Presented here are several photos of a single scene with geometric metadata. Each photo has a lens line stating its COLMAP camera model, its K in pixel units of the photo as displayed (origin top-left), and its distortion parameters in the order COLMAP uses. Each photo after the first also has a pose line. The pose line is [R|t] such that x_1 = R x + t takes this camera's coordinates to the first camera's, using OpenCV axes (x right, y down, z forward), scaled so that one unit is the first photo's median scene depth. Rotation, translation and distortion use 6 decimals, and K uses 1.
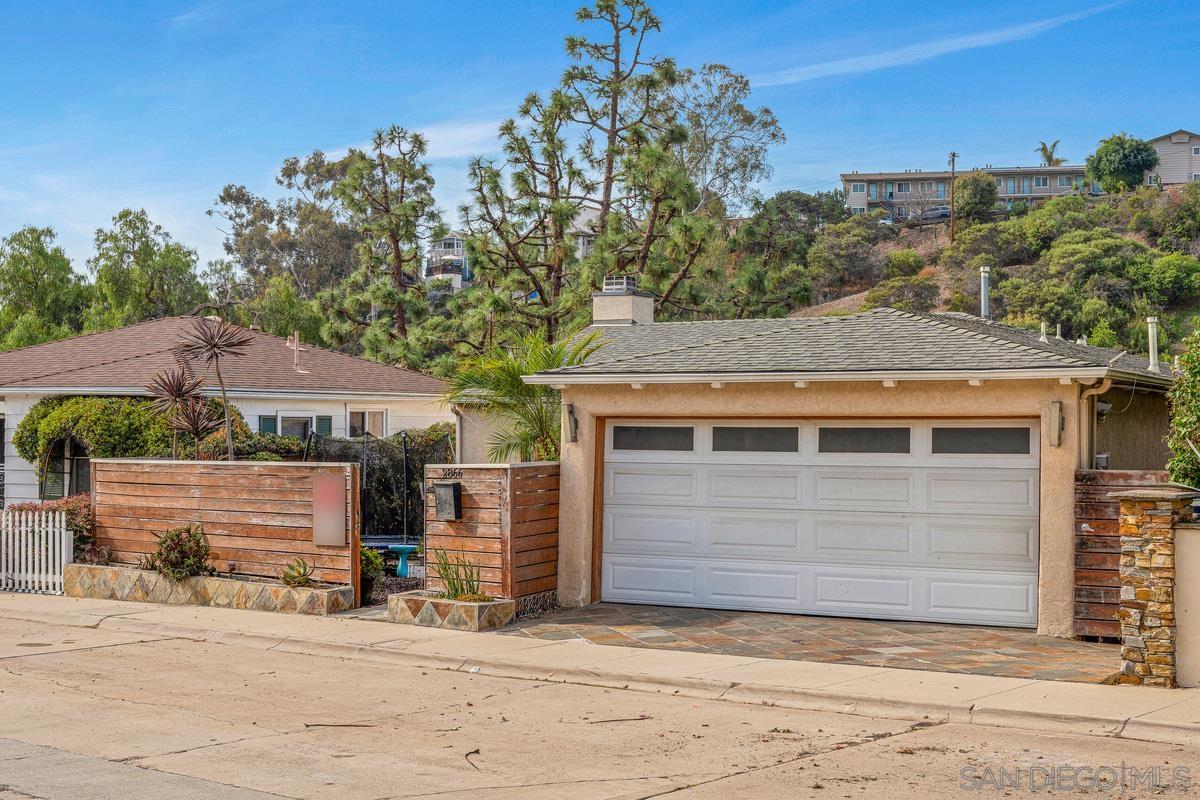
lens RADIAL K [[1684.3, 0, 595.8], [0, 1684.3, 394.8], [0, 0, 1]] dist [0.008684, 0.000000]
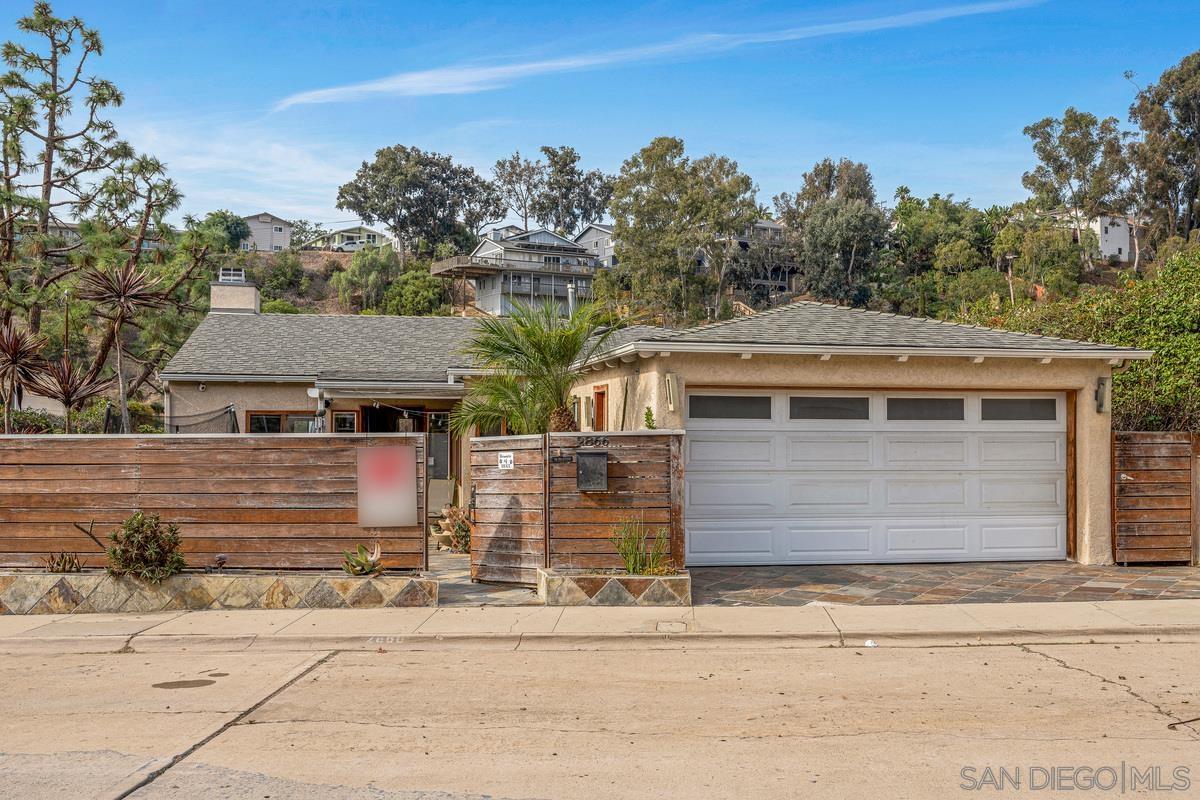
lens RADIAL K [[1188.9, 0, 609.3], [0, 1188.9, 401.9], [0, 0, 1]] dist [0.002565, 0.000000]
pose [[0.768521, 0.015172, 0.639645, -0.504219], [-0.013293, 0.999882, -0.007745, 0.029548], [-0.639687, -0.002550, 0.768631, 0.482519]]
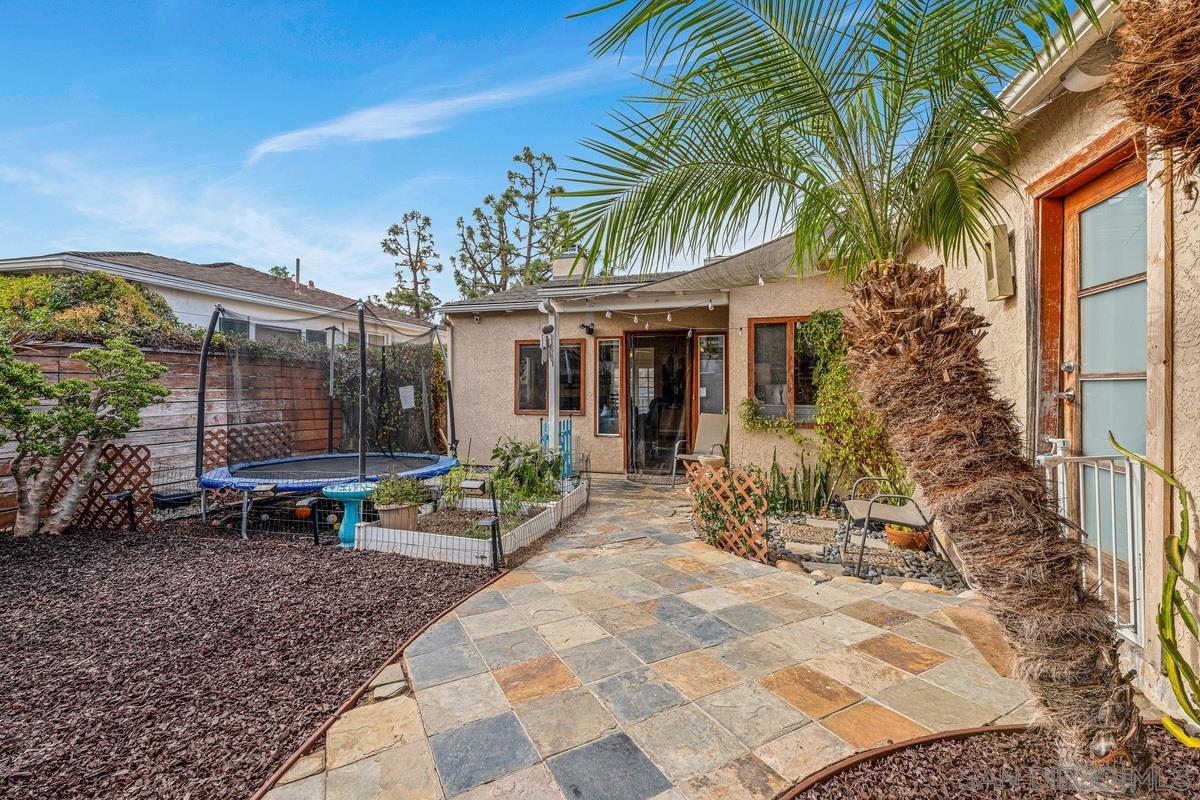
lens RADIAL K [[490.4, 0, 597.6], [0, 490.4, 385.9], [0, 0, 1]] dist [-0.000353, -0.000148]
pose [[0.977658, 0.001200, 0.210197, -0.087642], [-0.004245, 0.999893, 0.014033, 0.067974], [-0.210158, -0.014611, 0.977558, 1.072596]]
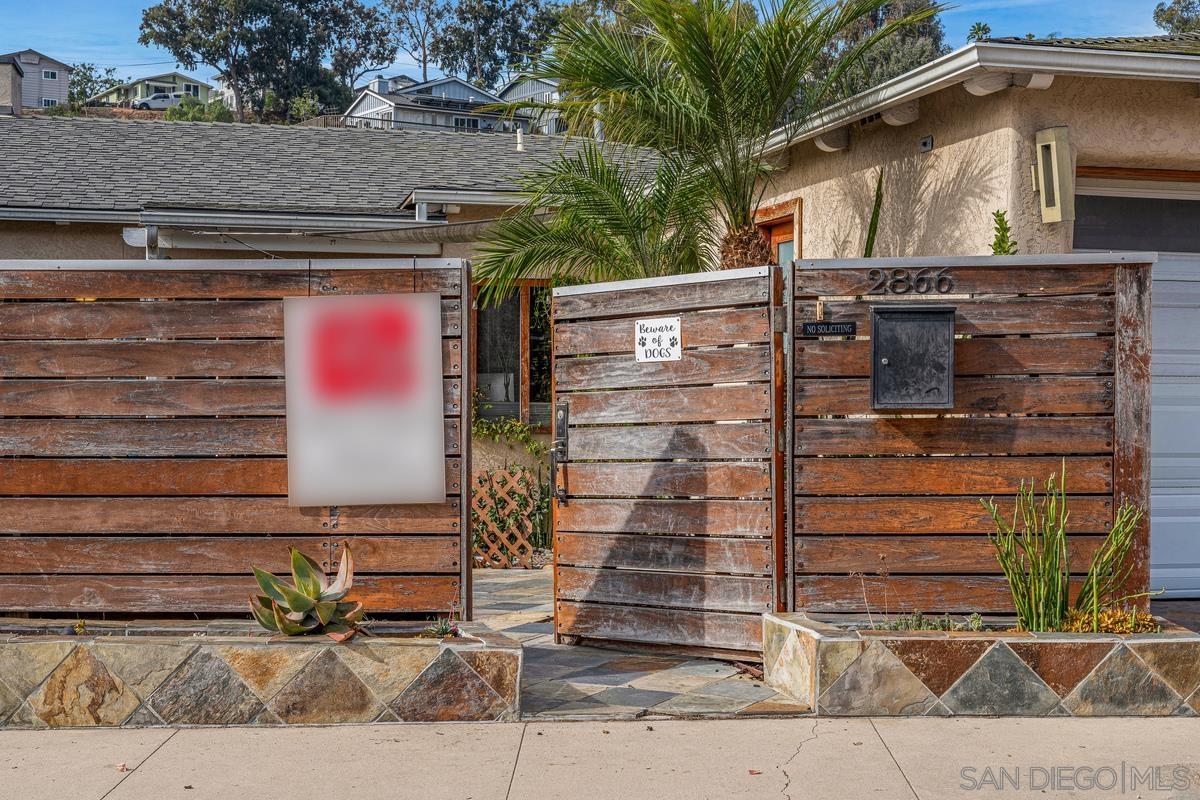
lens RADIAL K [[1684.3, 0, 609.3], [0, 1684.3, 419.2], [0, 0, 1]] dist [0.008684, 0.000000]
pose [[0.737104, -0.010913, 0.675691, -0.375763], [-0.017284, 0.999238, 0.034993, 0.064490], [-0.675558, -0.037472, 0.736354, 0.777453]]
